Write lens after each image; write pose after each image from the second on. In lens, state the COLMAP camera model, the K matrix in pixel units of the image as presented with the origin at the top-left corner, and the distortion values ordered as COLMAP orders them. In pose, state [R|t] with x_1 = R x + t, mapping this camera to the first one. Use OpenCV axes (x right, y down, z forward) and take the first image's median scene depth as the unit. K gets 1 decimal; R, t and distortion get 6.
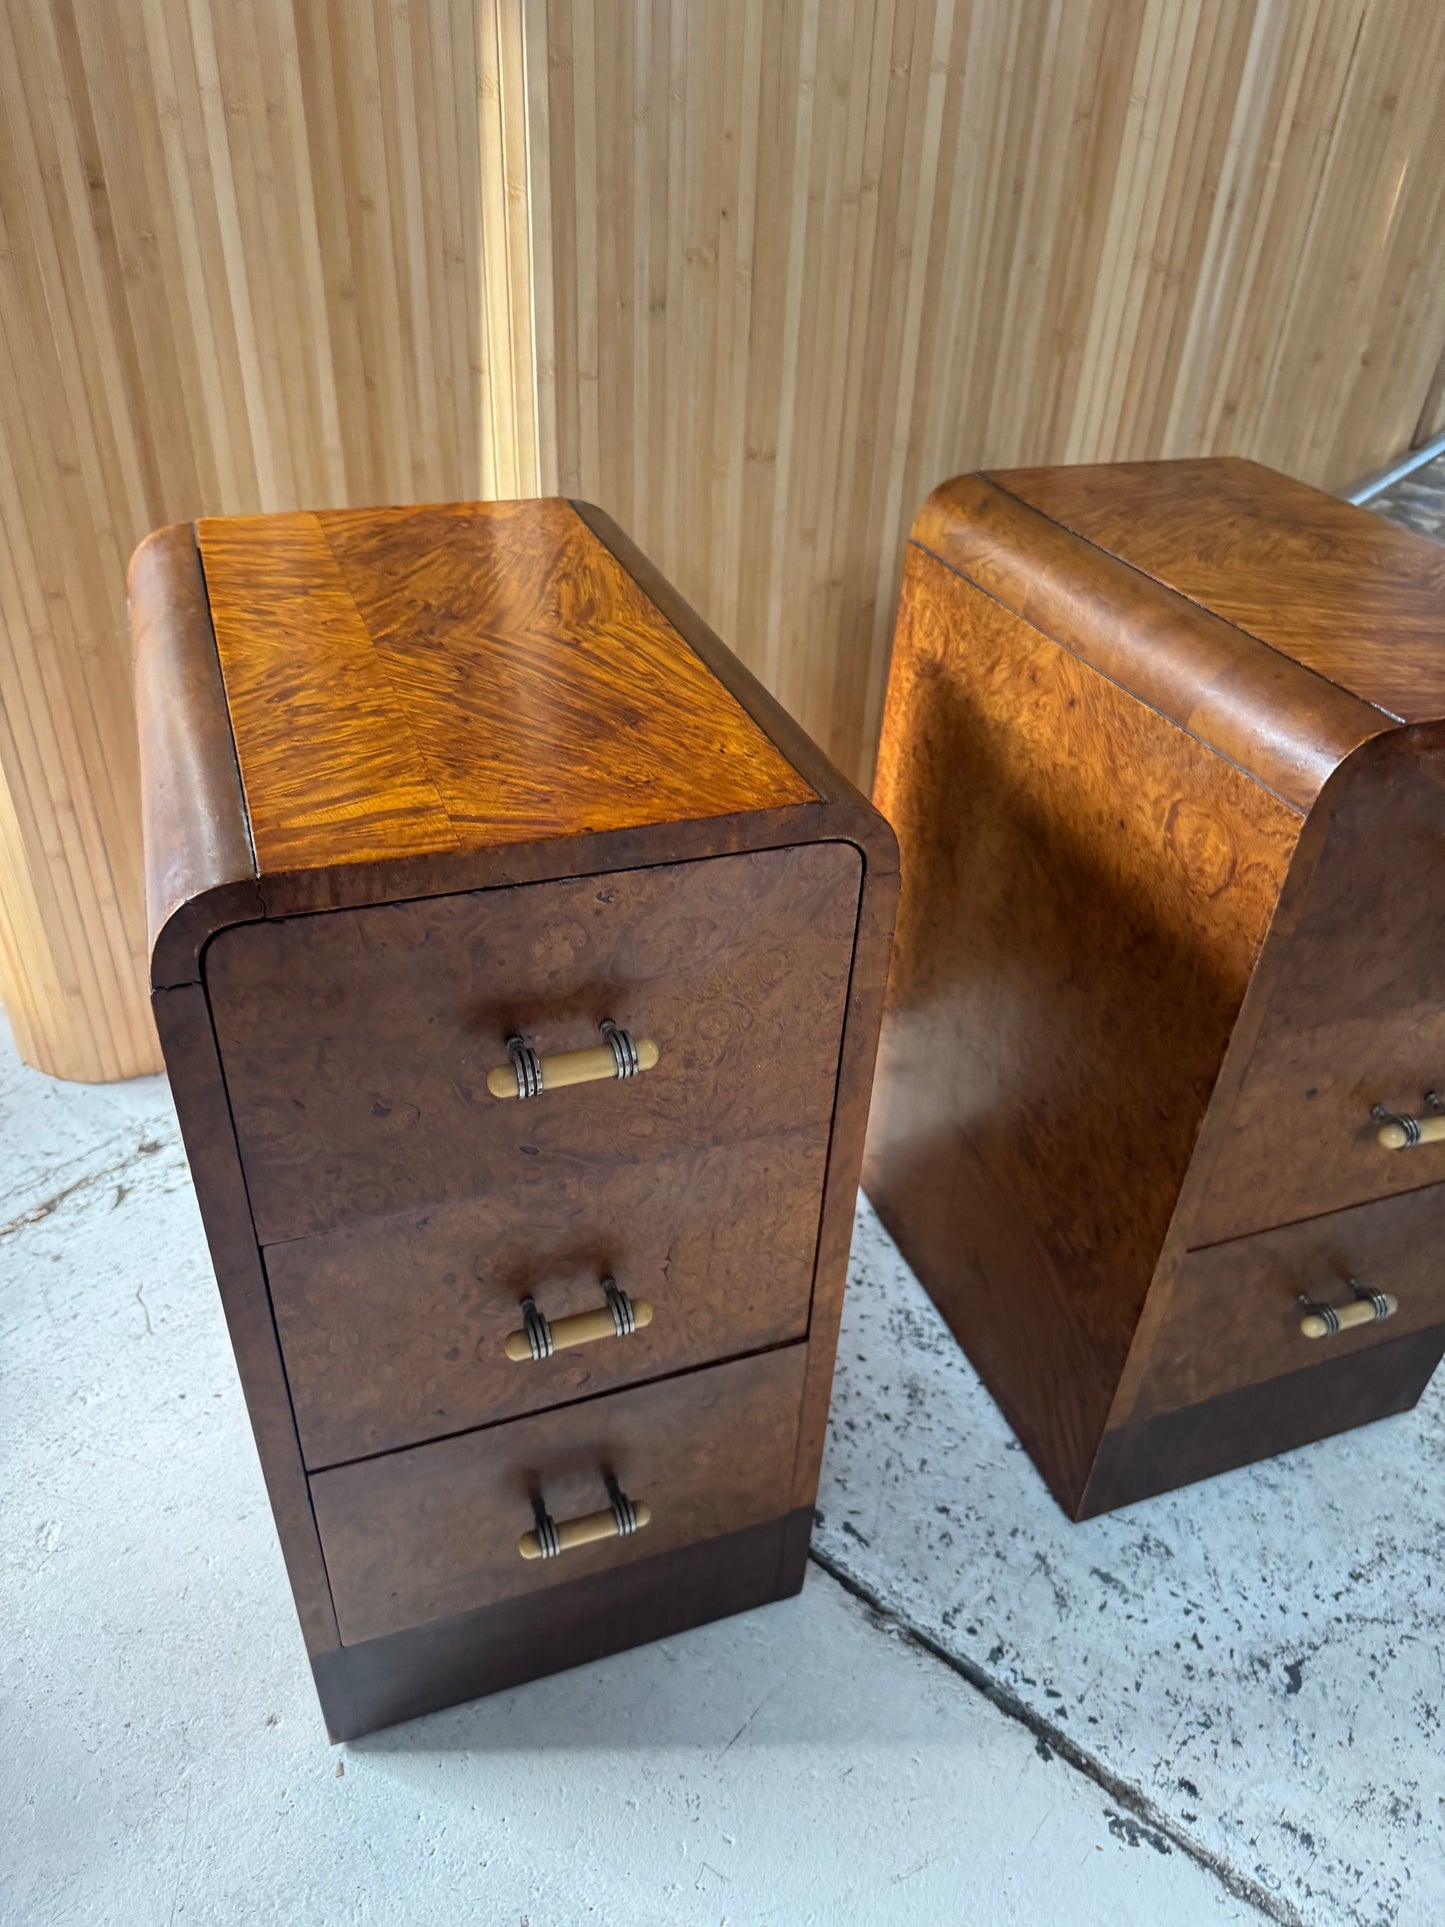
lens RADIAL K [[1376.6, 0, 723.9], [0, 1376.6, 955.5], [0, 0, 1]] dist [0.039817, -0.069671]
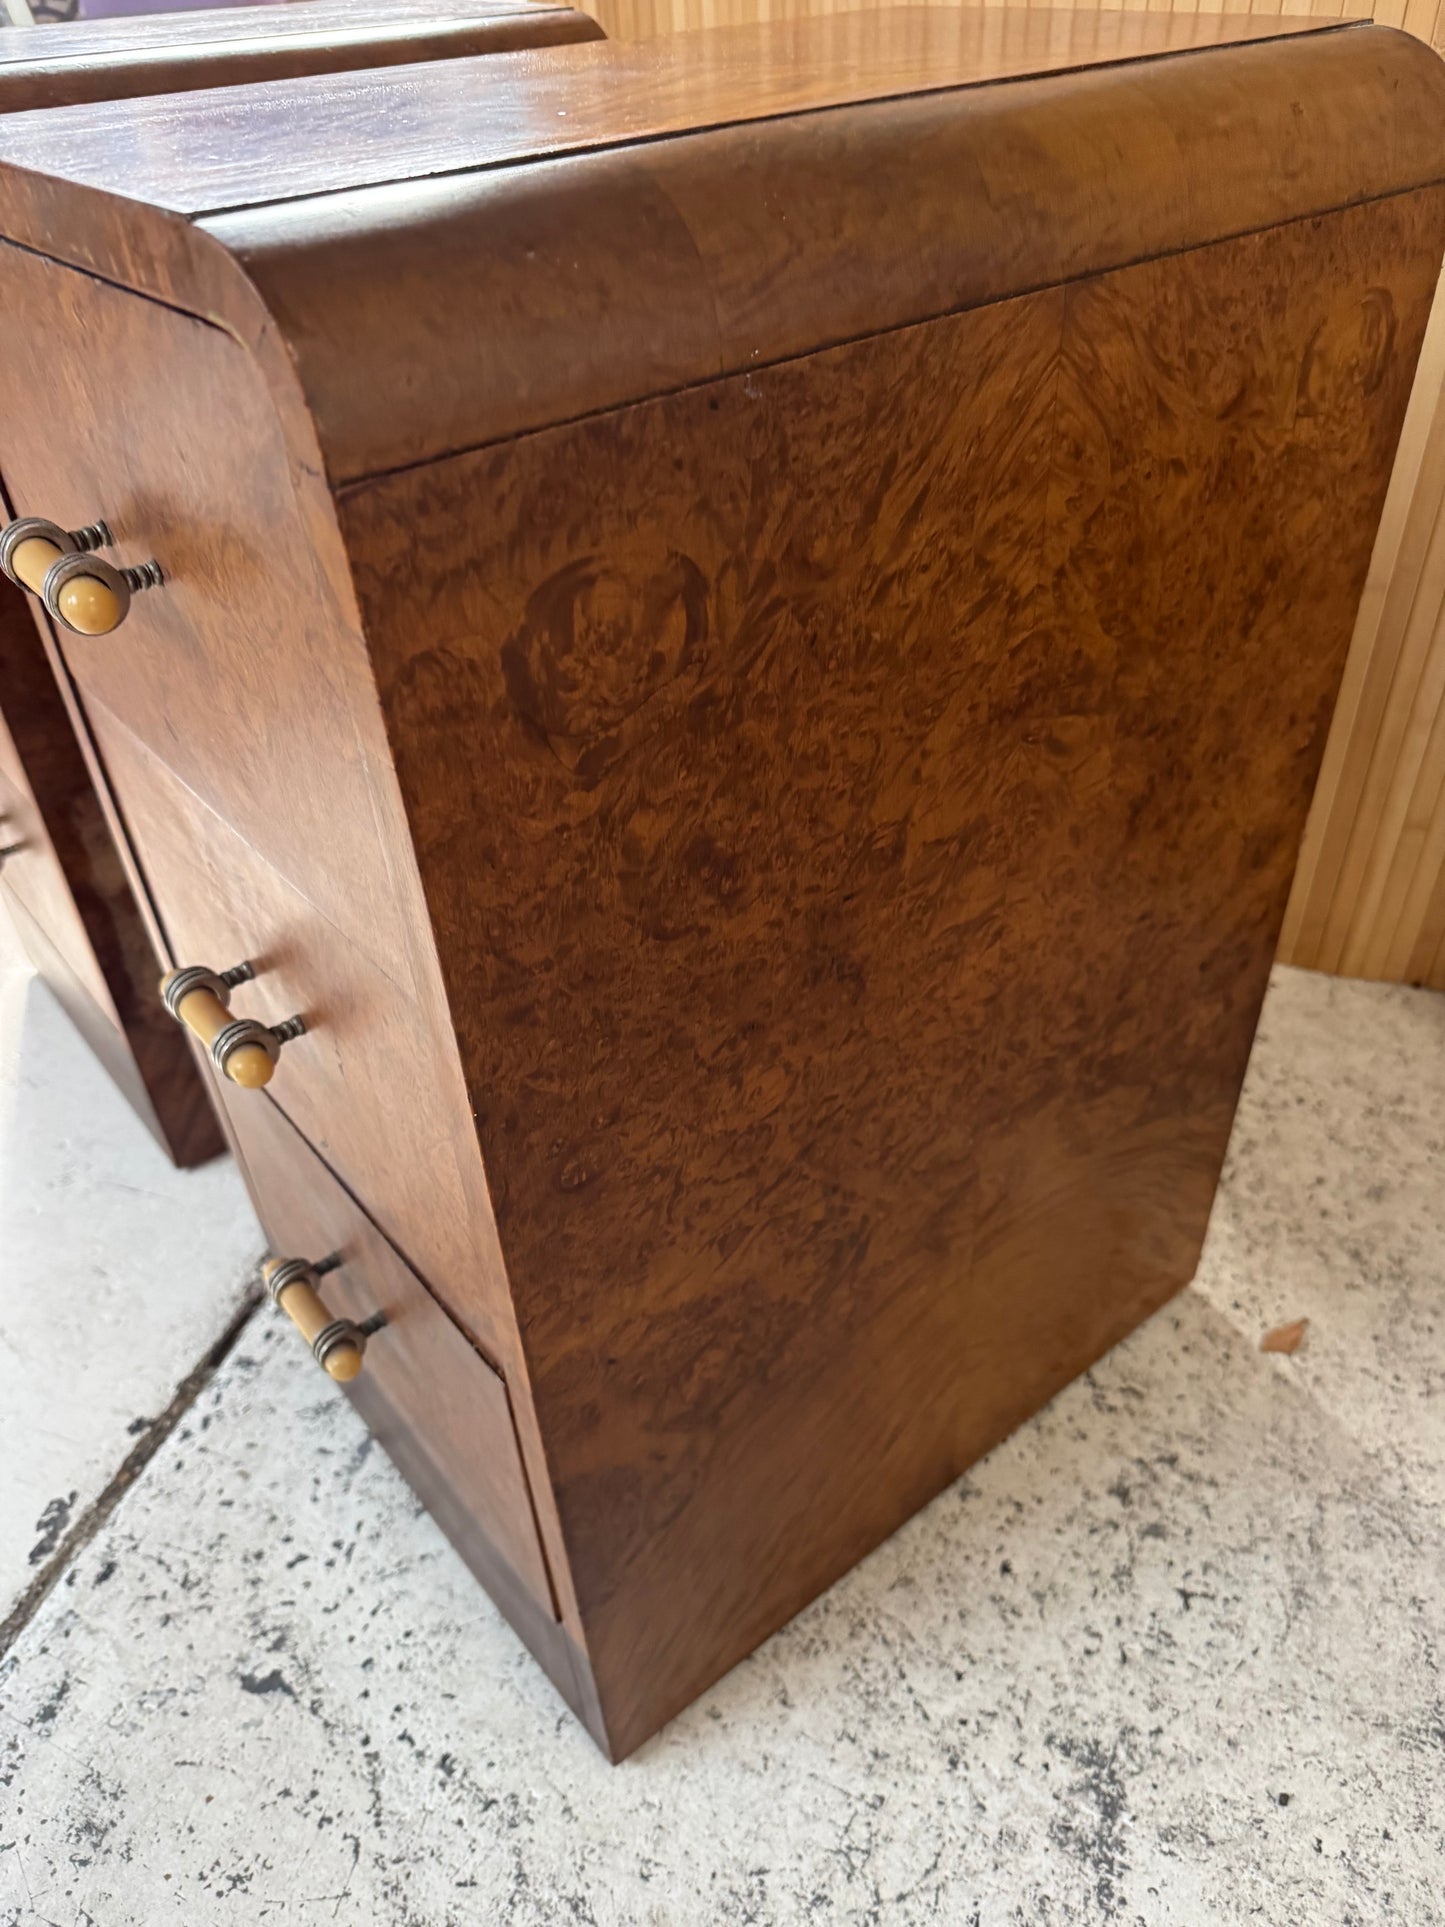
lens RADIAL K [[1400.5, 0, 724.4], [0, 1400.5, 963.8], [0, 0, 1]] dist [-0.017166, 0.003618]
pose [[0.362753, 0.524436, -0.770310, 0.839401], [-0.486301, 0.811668, 0.323585, -0.134784], [0.794935, 0.257221, 0.549468, 0.672060]]
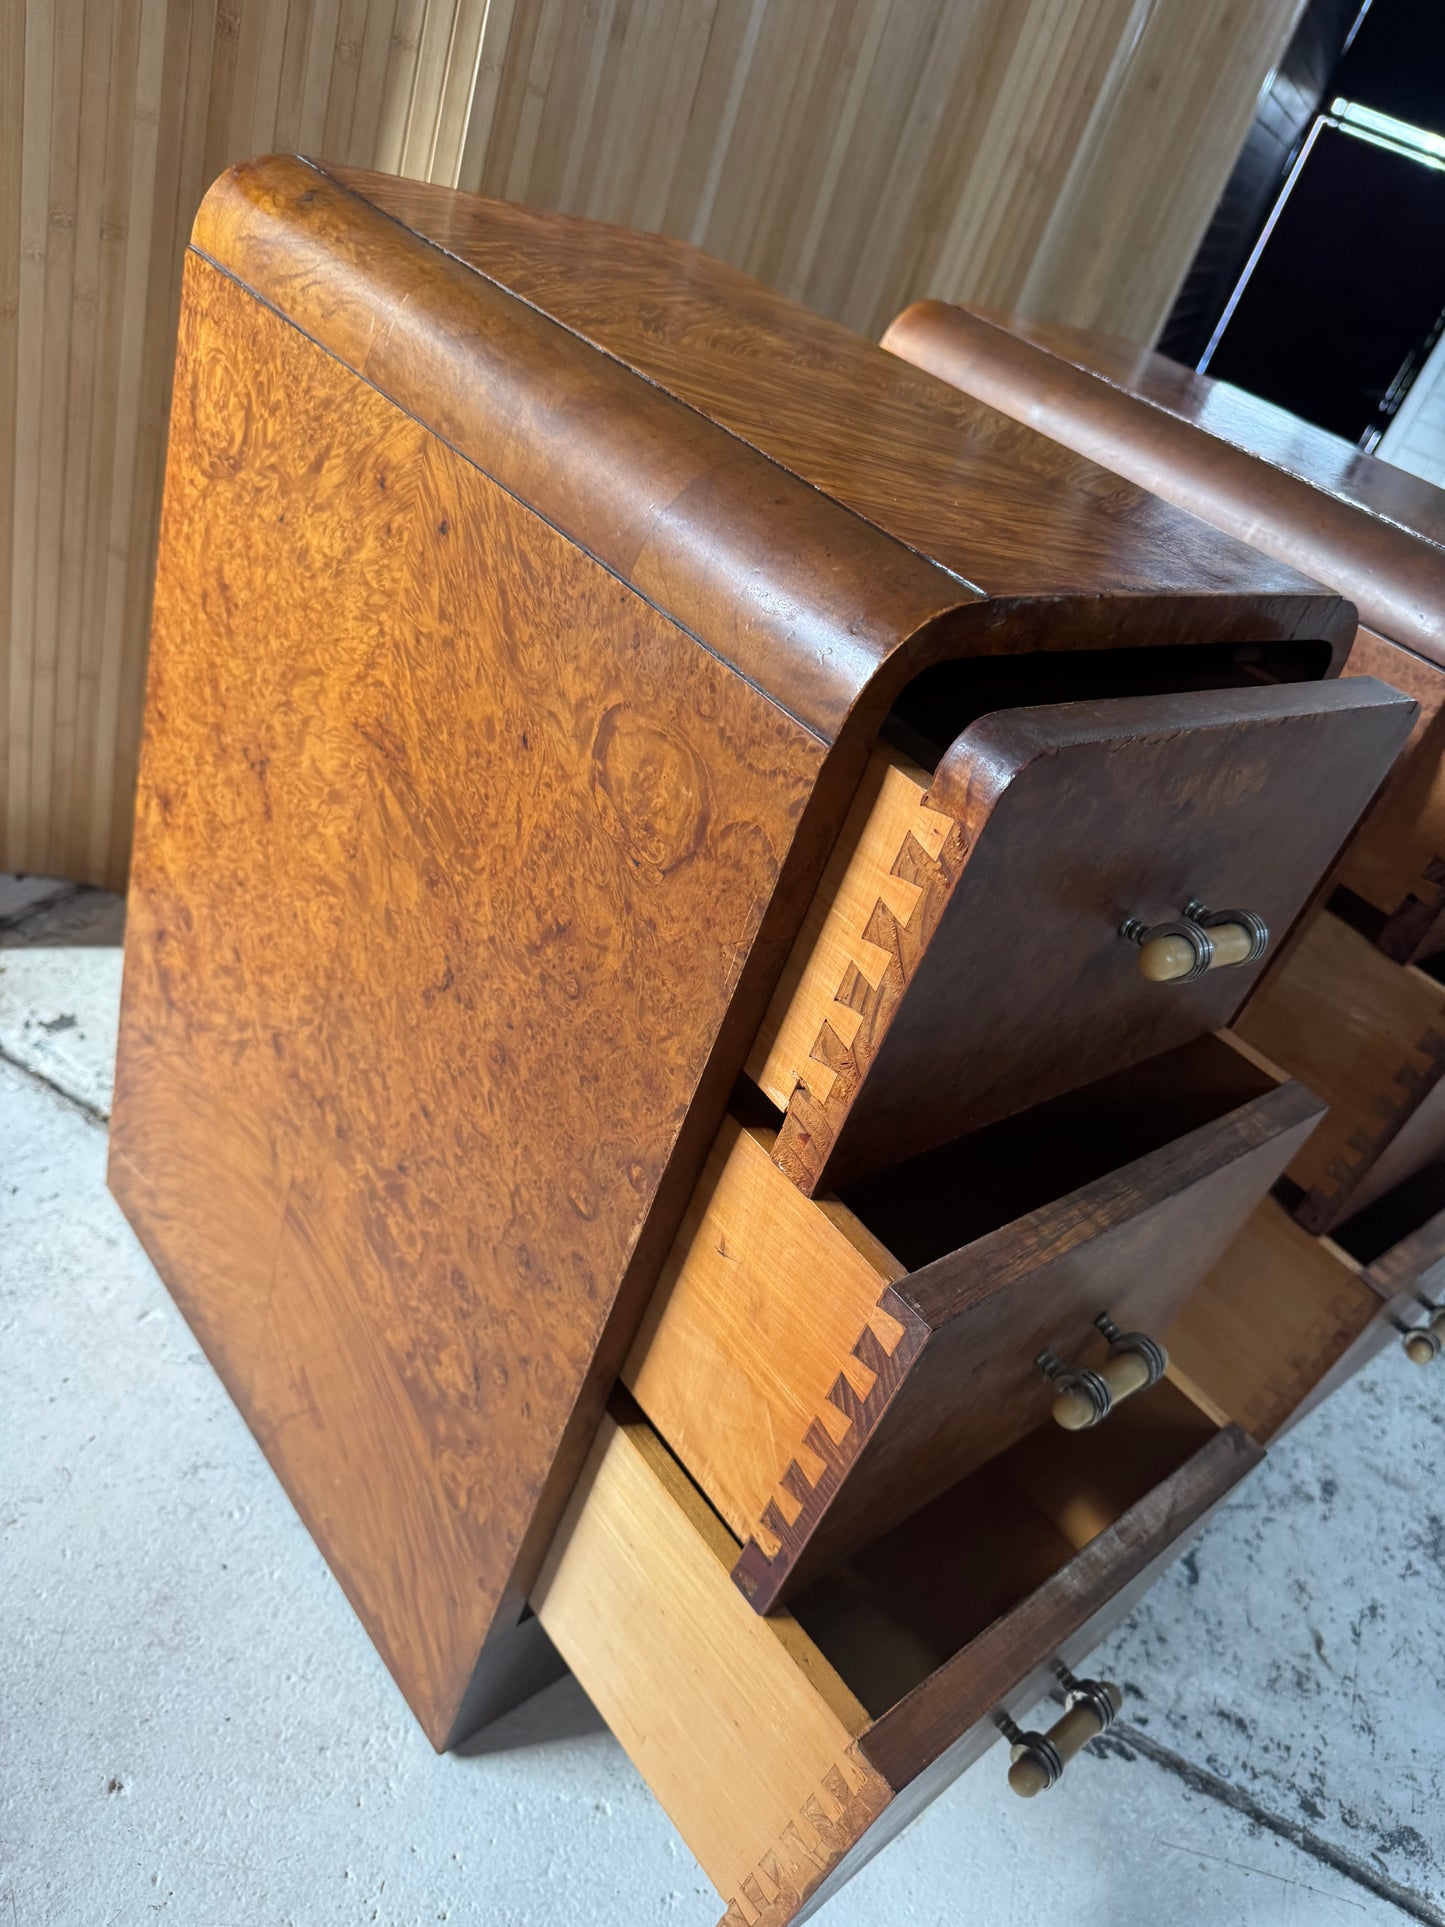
lens RADIAL K [[1386.8, 0, 739.6], [0, 1386.8, 960.5], [0, 0, 1]] dist [-0.002902, -0.009181]
pose [[0.926998, 0.046569, 0.372163, -0.285780], [-0.060238, 0.997866, 0.025181, 0.068326], [-0.370197, -0.045761, 0.927826, 0.193605]]
